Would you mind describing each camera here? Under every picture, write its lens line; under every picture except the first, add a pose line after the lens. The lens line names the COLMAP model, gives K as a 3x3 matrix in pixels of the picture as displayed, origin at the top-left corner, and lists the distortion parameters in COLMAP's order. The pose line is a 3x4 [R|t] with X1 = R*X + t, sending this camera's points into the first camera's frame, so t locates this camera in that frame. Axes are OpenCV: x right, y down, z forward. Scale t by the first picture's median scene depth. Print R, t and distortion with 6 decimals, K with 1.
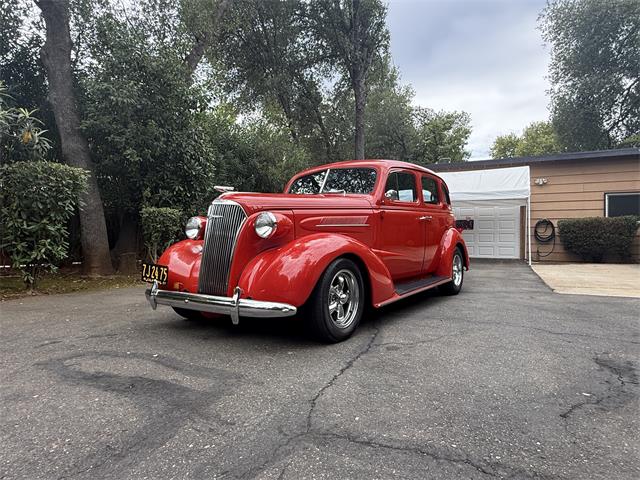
lens RADIAL K [[382.1, 0, 316.4], [0, 382.1, 269.5], [0, 0, 1]] dist [0.000419, -0.001255]
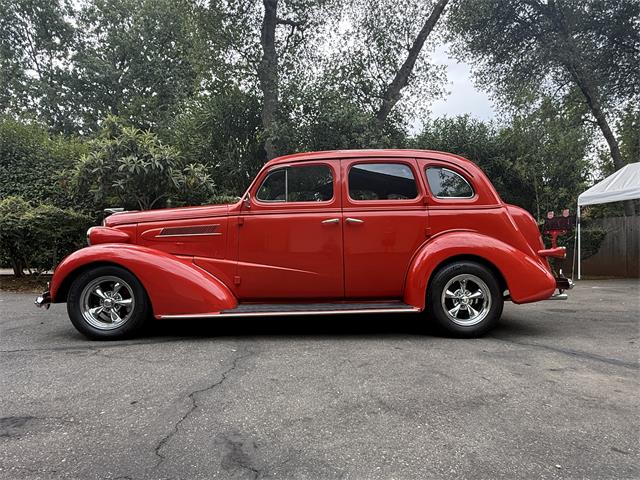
lens RADIAL K [[383.4, 0, 318.7], [0, 383.4, 239.6], [0, 0, 1]] dist [-0.001155, 0.001607]
pose [[0.614824, -0.021003, -0.788384, 0.311218], [-0.060776, 0.995411, -0.073915, -0.014762], [0.786319, 0.093360, 0.610726, 0.182850]]
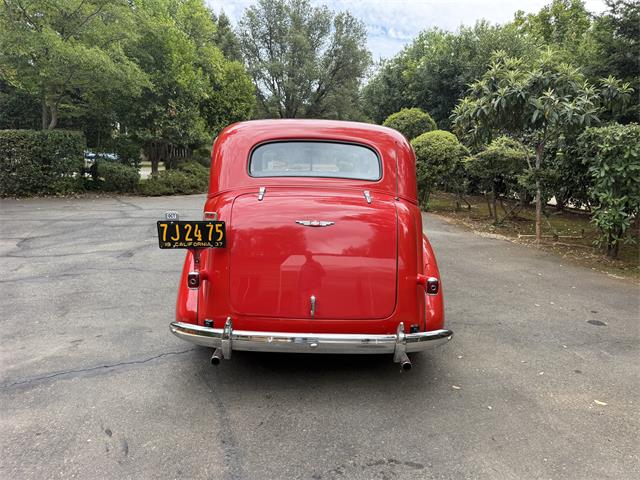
lens RADIAL K [[452.2, 0, 319.3], [0, 452.2, 237.6], [0, 0, 1]] dist [0.043660, -0.057620]
pose [[-0.800816, 0.093534, -0.591562, 0.270612], [-0.065130, 0.968271, 0.241266, -0.113016], [0.595359, 0.231739, -0.769315, 0.705999]]
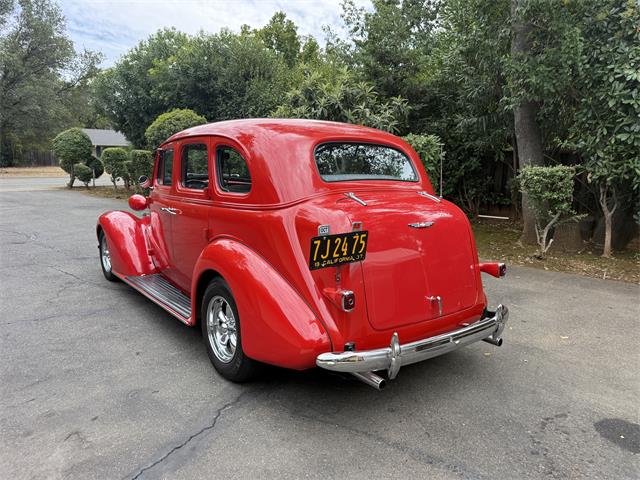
lens RADIAL K [[453.4, 0, 321.2], [0, 453.4, 237.2], [0, 0, 1]] dist [0.035476, -0.044144]
pose [[-0.293796, 0.149658, -0.944079, 0.368407], [-0.090626, 0.978857, 0.183374, -0.097081], [0.951562, 0.139433, -0.274022, 0.548486]]
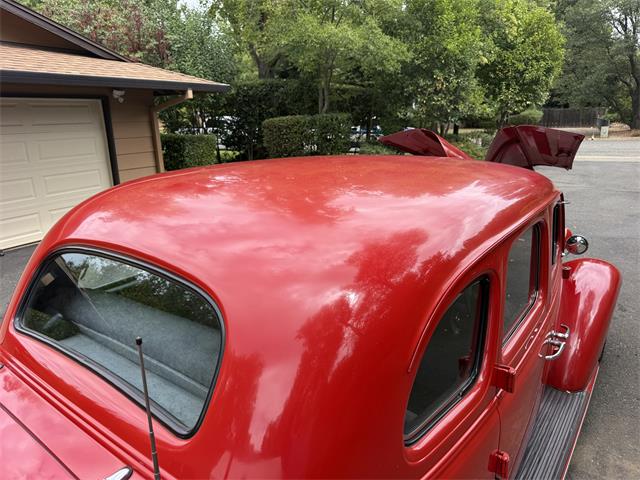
lens RADIAL K [[459.4, 0, 320.0], [0, 459.4, 240.0], [0, 0, 1]] dist [-0.003926, -0.001438]
pose [[-0.998833, 0.010096, 0.047232, 0.065897], [0.025309, 0.942307, 0.333792, -0.141466], [-0.041137, 0.334598, -0.941463, 0.584615]]
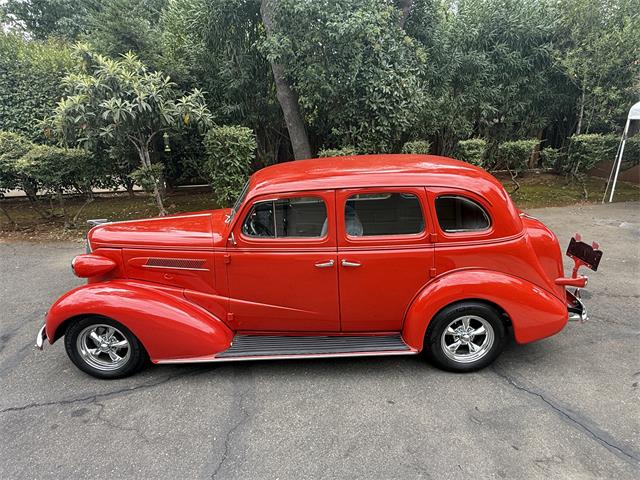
lens RADIAL K [[384.5, 0, 320.0], [0, 384.5, 240.0], [0, 0, 1]] dist [-0.002048, 0.002436]
pose [[0.575216, 0.239540, -0.782142, 0.290783], [-0.041536, 0.963482, 0.264531, -0.129462], [0.816946, -0.119676, 0.564160, 0.214135]]
